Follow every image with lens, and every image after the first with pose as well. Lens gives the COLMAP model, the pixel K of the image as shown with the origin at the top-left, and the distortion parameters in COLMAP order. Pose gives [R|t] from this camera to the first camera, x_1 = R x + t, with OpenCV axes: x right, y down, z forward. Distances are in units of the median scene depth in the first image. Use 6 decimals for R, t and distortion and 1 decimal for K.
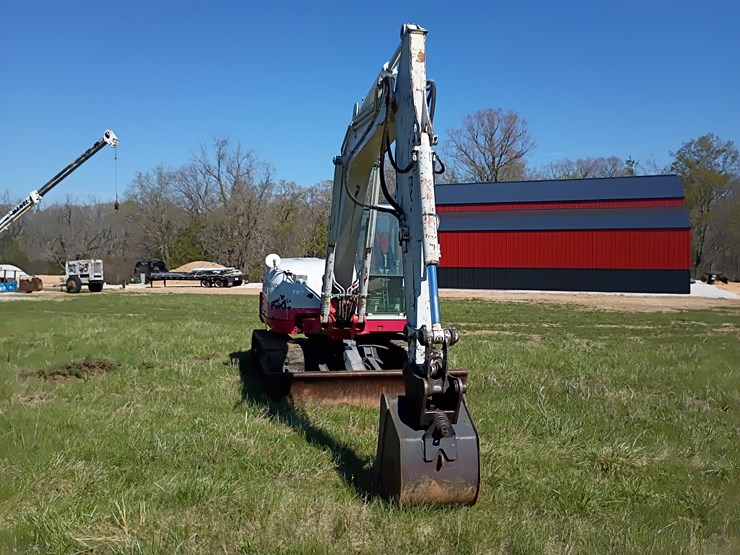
lens RADIAL K [[646.1, 0, 361.0], [0, 646.1, 275.9], [0, 0, 1]] dist [0.007772, -0.000296]
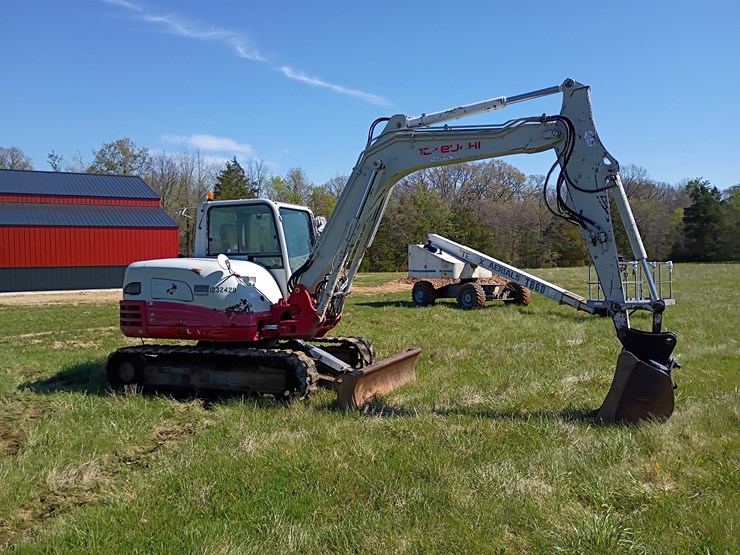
lens RADIAL K [[643.2, 0, 362.5], [0, 643.2, 289.7], [0, 0, 1]] dist [0.033581, -0.004354]
pose [[0.594914, -0.057146, 0.801756, -0.733113], [0.035851, 0.998363, 0.044557, -0.018146], [-0.802990, 0.002236, 0.595989, 0.318372]]
